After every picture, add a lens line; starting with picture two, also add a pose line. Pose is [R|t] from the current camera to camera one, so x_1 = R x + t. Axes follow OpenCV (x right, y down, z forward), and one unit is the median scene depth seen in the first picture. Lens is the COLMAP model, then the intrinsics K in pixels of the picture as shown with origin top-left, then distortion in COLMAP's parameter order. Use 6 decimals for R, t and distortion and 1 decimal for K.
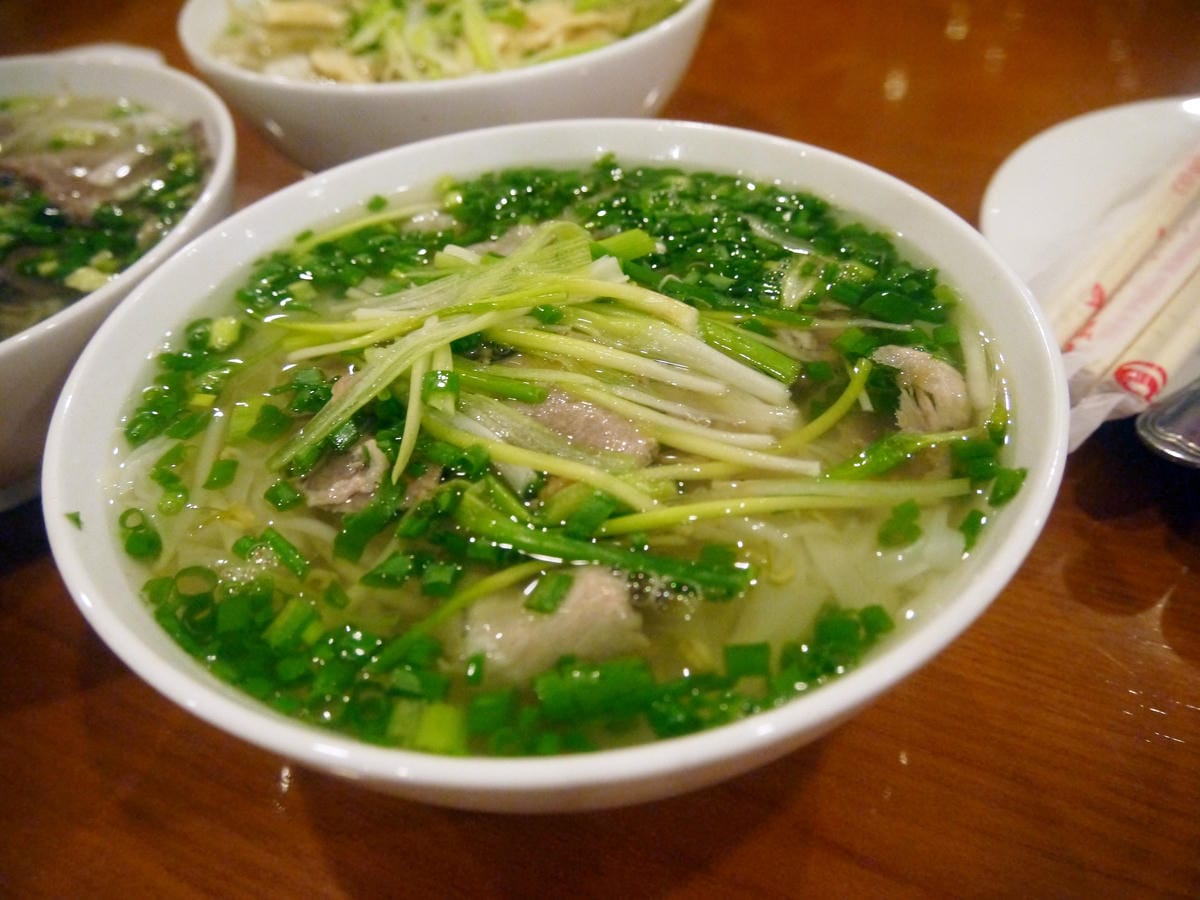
lens RADIAL K [[970.7, 0, 600.0], [0, 970.7, 450.0], [0, 0, 1]] dist [0.004195, 0.004155]
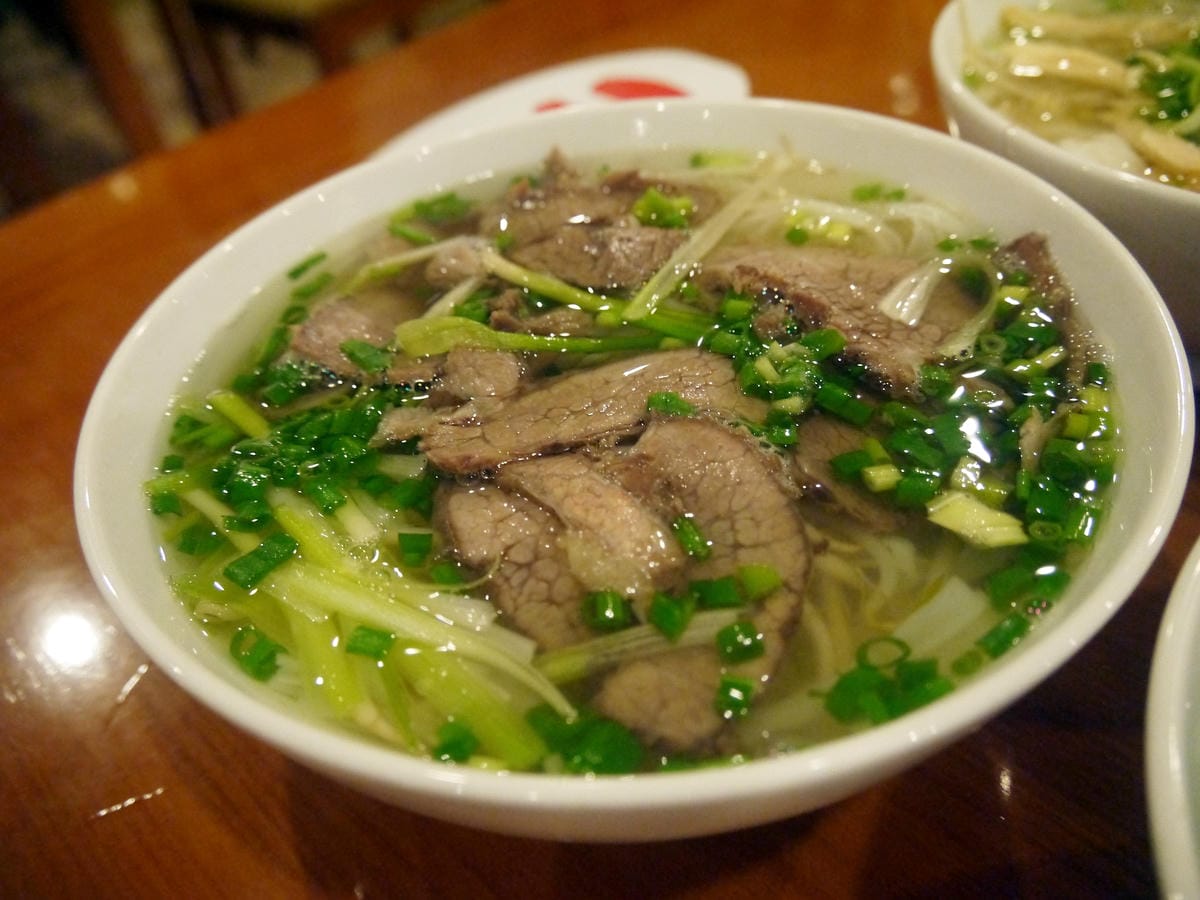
lens RADIAL K [[970.7, 0, 600.0], [0, 970.7, 450.0], [0, 0, 1]] dist [0.004195, 0.004155]
pose [[0.950061, 0.189105, -0.248242, -0.732000], [-0.185443, 0.981909, 0.038277, -0.242632], [0.250989, 0.009669, 0.967942, 0.411234]]
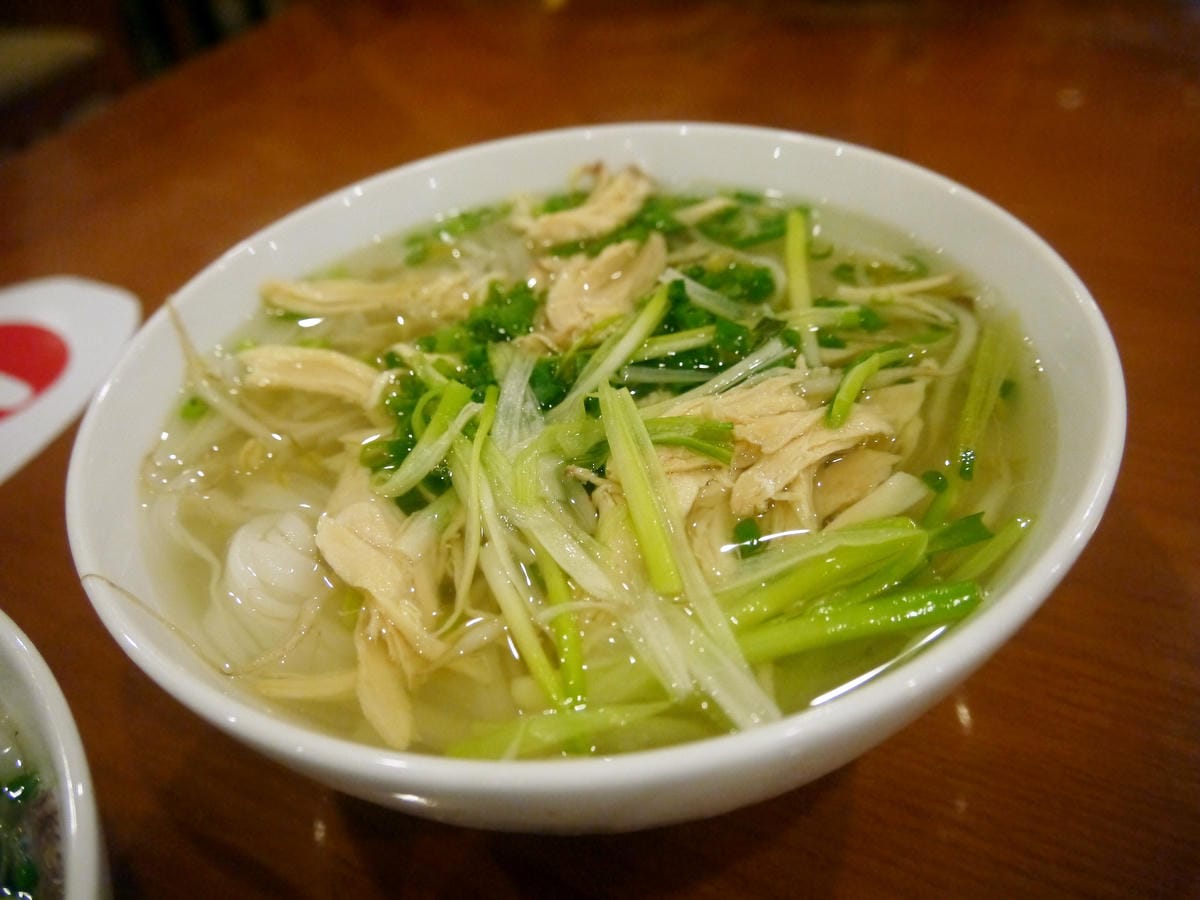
lens RADIAL K [[970.7, 0, 600.0], [0, 970.7, 450.0], [0, 0, 1]] dist [0.004195, 0.004155]
pose [[0.998392, 0.000449, -0.056678, -0.195811], [-0.001104, 0.999933, -0.011523, -0.724465], [0.056669, 0.011567, 0.998326, 0.817845]]
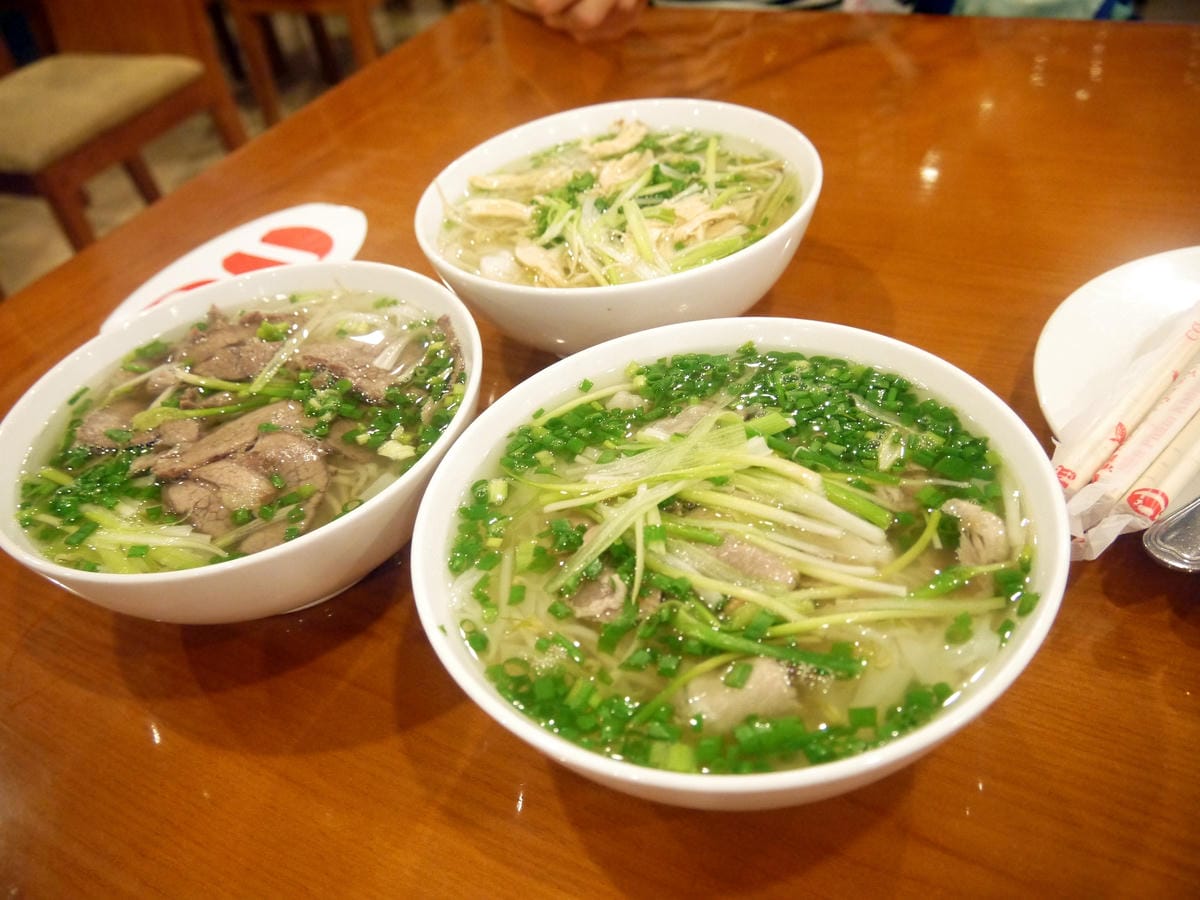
lens RADIAL K [[995.7, 0, 615.2], [0, 995.7, 453.4], [0, 0, 1]] dist [-0.001384, 0.002143]
pose [[0.996773, -0.021176, -0.077424, -0.098982], [0.019433, 0.999542, -0.023197, -0.156497], [0.077880, 0.021618, 0.996728, -0.566968]]
